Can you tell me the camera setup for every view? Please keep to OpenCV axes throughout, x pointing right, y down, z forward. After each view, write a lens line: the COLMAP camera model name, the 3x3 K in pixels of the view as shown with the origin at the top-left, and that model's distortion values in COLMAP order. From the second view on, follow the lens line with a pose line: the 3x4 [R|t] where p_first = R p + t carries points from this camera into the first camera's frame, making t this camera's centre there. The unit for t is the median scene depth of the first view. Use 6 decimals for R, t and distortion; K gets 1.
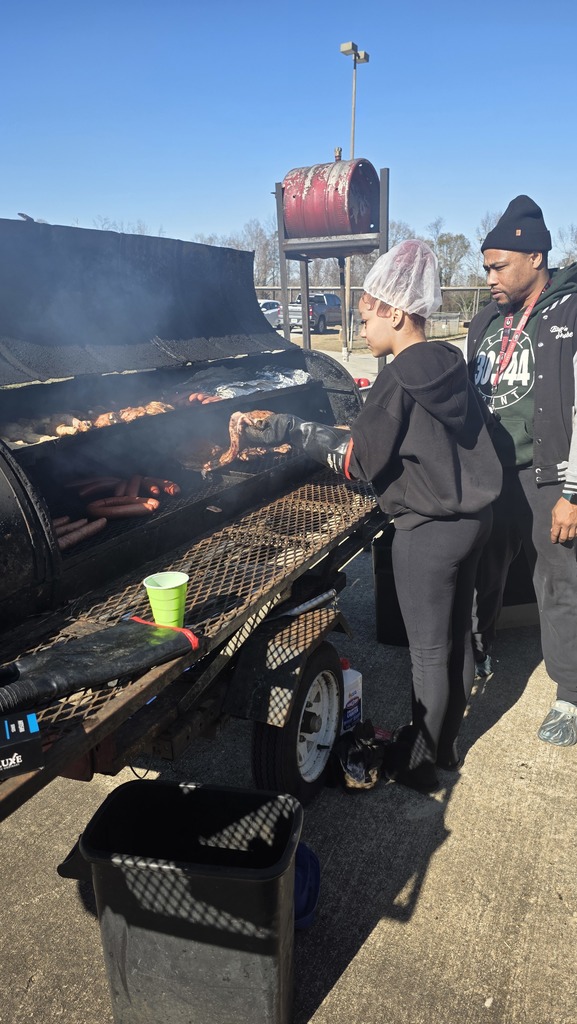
lens RADIAL K [[705.5, 0, 287.1], [0, 705.5, 515.7], [0, 0, 1]] dist [0.046644, -0.031893]
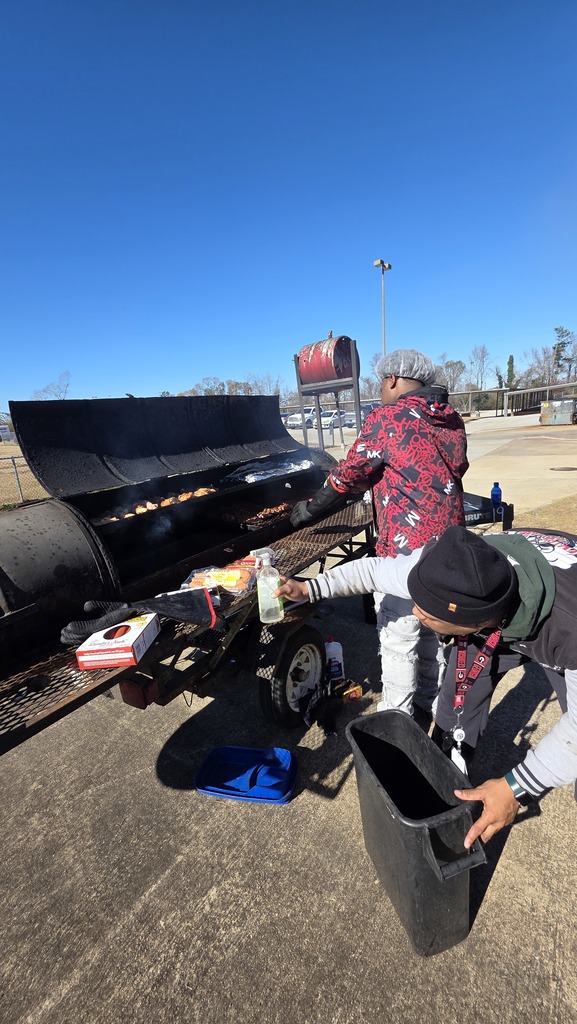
lens RADIAL K [[419.8, 0, 285.6], [0, 419.8, 513.9], [0, 0, 1]] dist [-0.001842, 0.000256]
pose [[0.981805, -0.039857, -0.185664, 0.163029], [0.029960, 0.997992, -0.055810, -0.025733], [0.187515, 0.049232, 0.981027, 0.009695]]
